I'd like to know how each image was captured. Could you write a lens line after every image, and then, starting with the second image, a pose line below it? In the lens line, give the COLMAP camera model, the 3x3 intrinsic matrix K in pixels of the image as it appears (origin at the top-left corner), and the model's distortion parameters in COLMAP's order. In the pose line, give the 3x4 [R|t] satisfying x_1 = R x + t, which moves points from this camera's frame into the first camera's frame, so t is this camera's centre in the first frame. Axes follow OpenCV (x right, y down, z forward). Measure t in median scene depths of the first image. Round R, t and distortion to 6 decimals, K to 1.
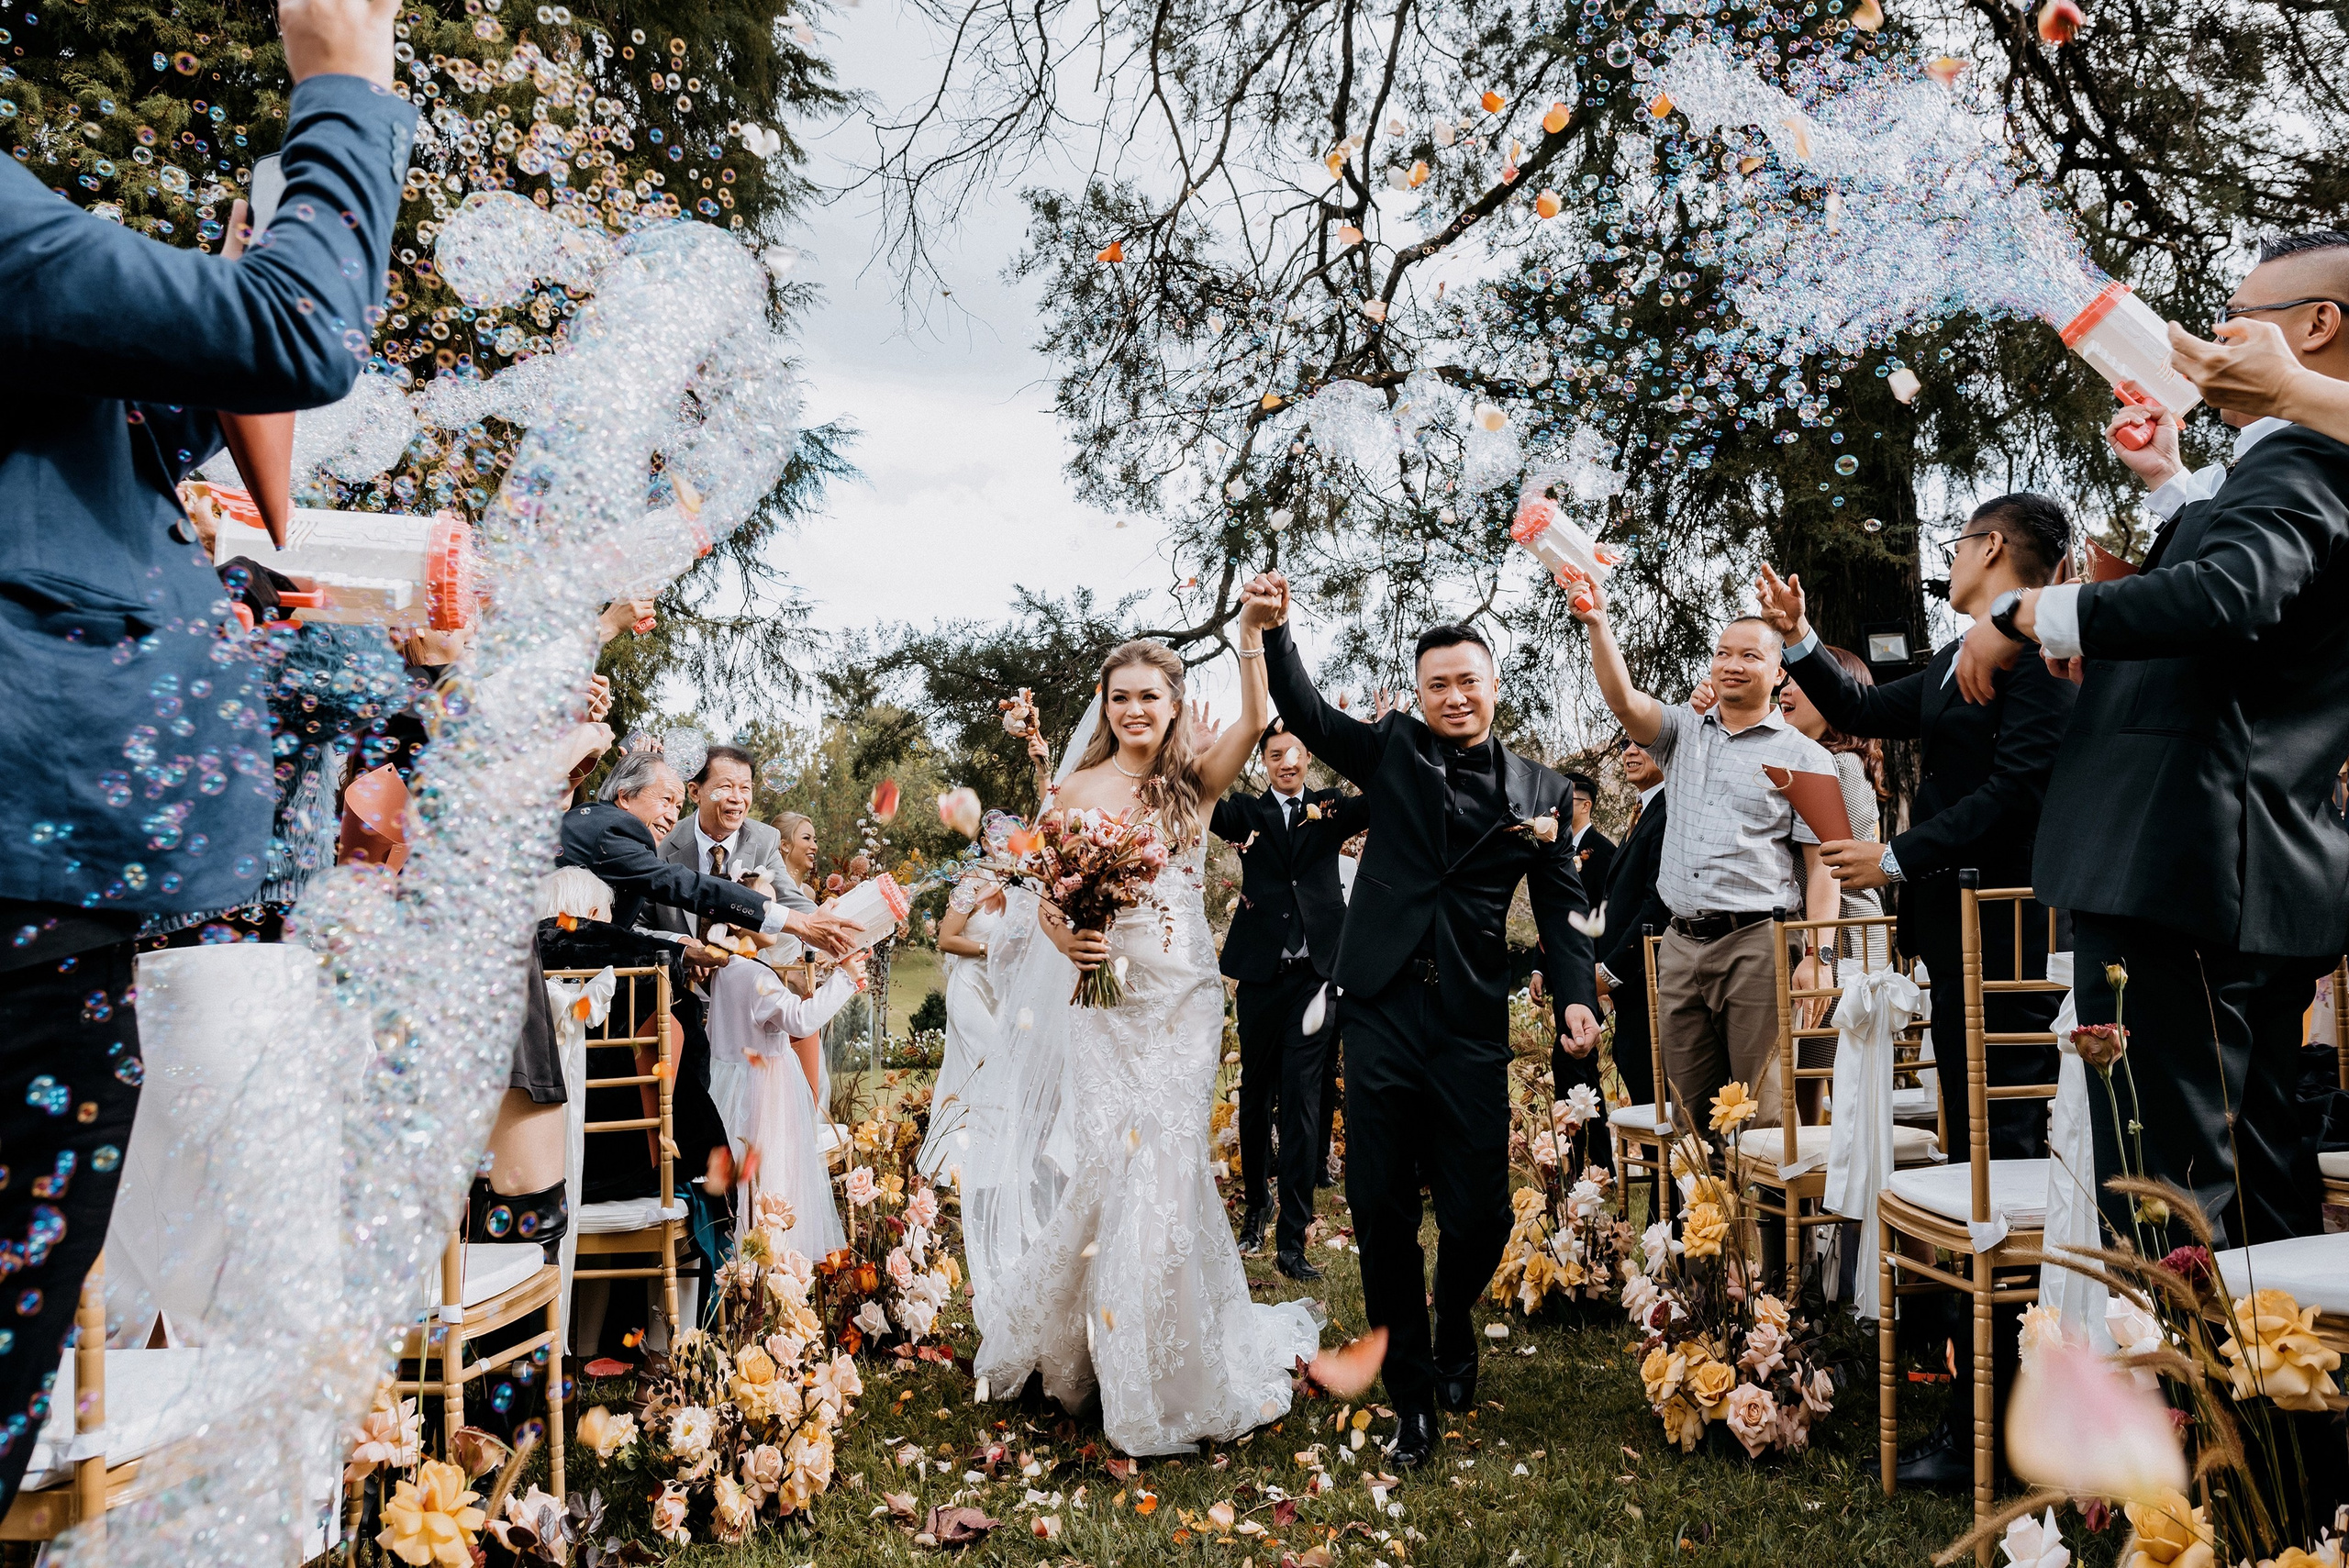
lens RADIAL K [[1731.4, 0, 1159.4], [0, 1731.4, 786.8], [0, 0, 1]] dist [-0.055789, 0.026424]
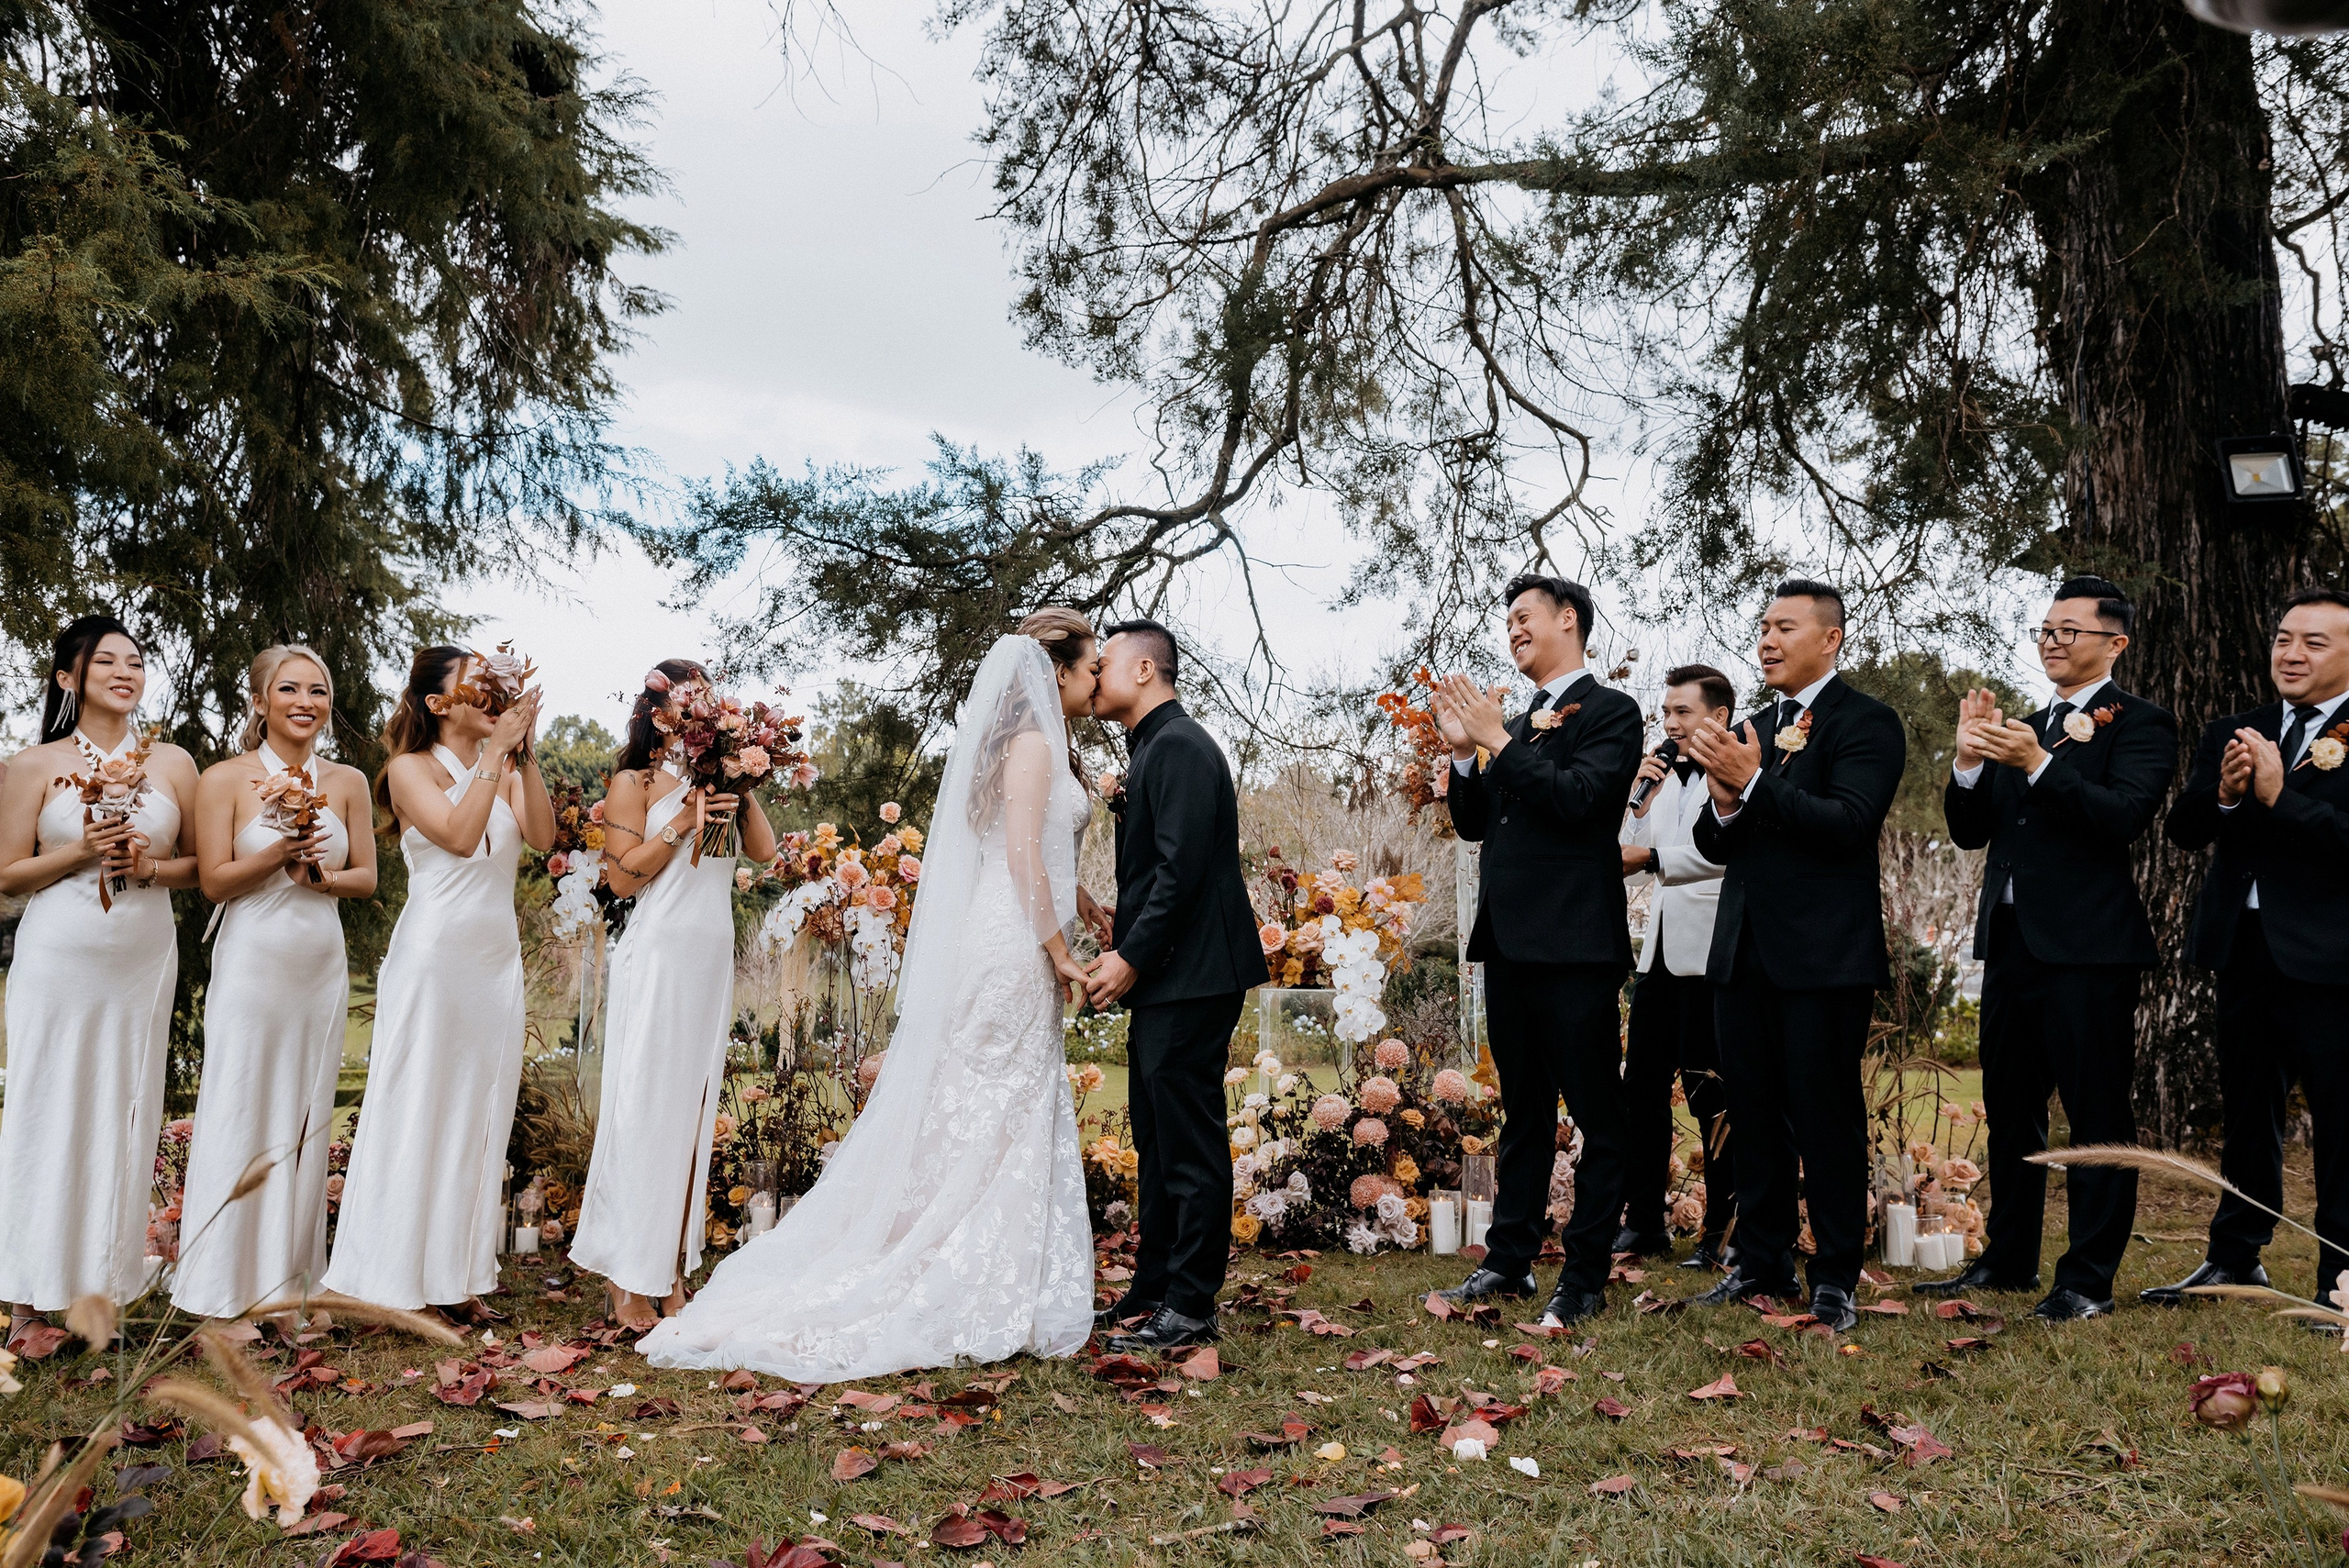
lens RADIAL K [[1731.4, 0, 1177.1], [0, 1731.4, 814.5], [0, 0, 1]] dist [-0.055789, 0.026424]
pose [[0.999923, 0.007358, 0.010014, 0.010806], [-0.007217, 0.999876, -0.014003, 0.046910], [-0.010116, 0.013930, 0.999852, 0.268692]]
